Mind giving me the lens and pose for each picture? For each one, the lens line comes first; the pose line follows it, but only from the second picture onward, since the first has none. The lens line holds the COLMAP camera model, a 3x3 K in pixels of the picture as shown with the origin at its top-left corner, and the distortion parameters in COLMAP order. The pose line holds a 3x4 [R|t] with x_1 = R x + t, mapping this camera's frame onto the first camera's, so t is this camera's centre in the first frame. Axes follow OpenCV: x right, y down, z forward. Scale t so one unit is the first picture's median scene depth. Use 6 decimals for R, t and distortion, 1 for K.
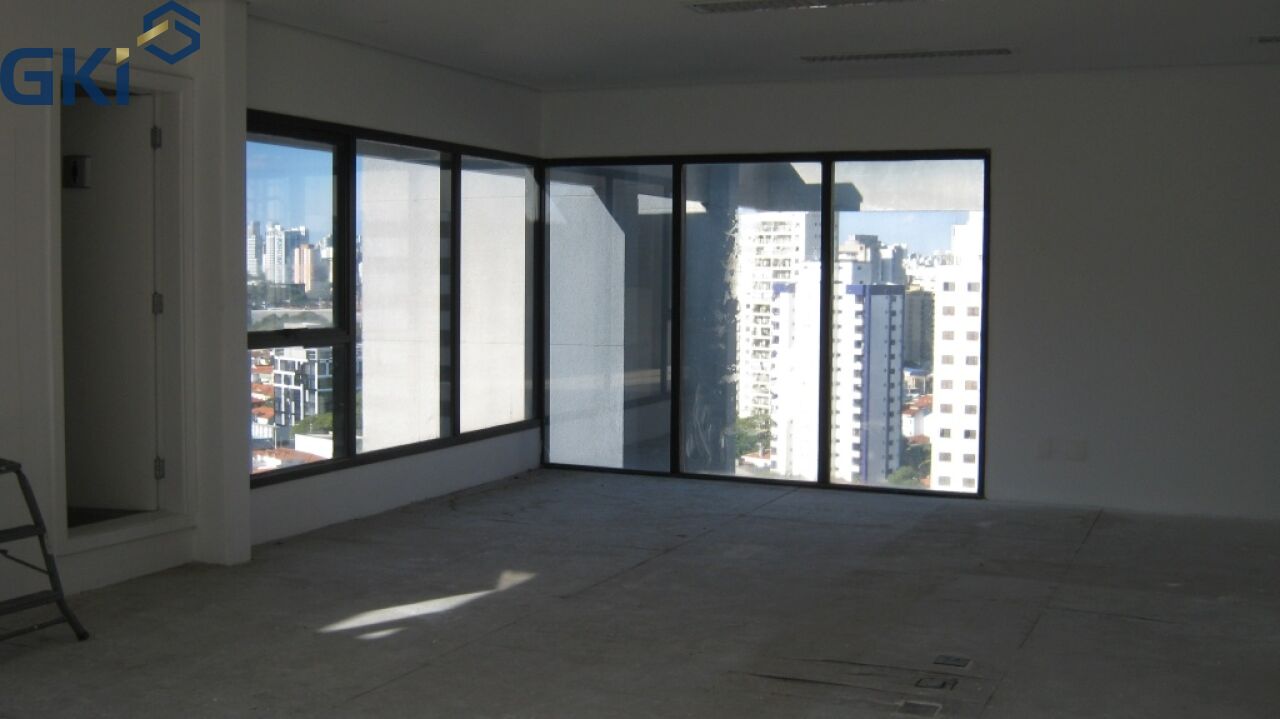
lens RADIAL K [[1432.6, 0, 640.0], [0, 1432.6, 359.5], [0, 0, 1]] dist [-0.117367, 0.060849]
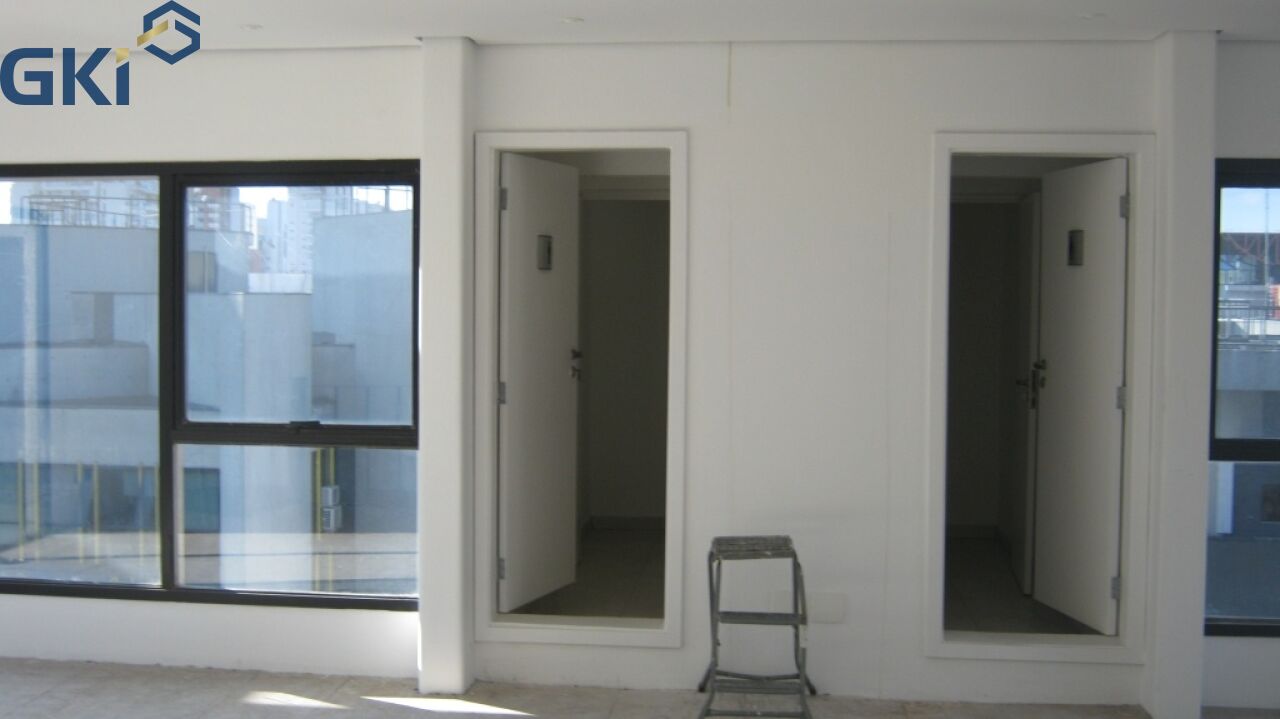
lens RADIAL K [[1432.6, 0, 640.0], [0, 1432.6, 359.5], [0, 0, 1]] dist [-0.117367, 0.060849]
pose [[0.285144, 0.033536, -0.957898, 0.289545], [-0.064646, 0.997785, 0.015689, -0.041552], [0.956302, 0.057451, 0.286680, 0.338224]]
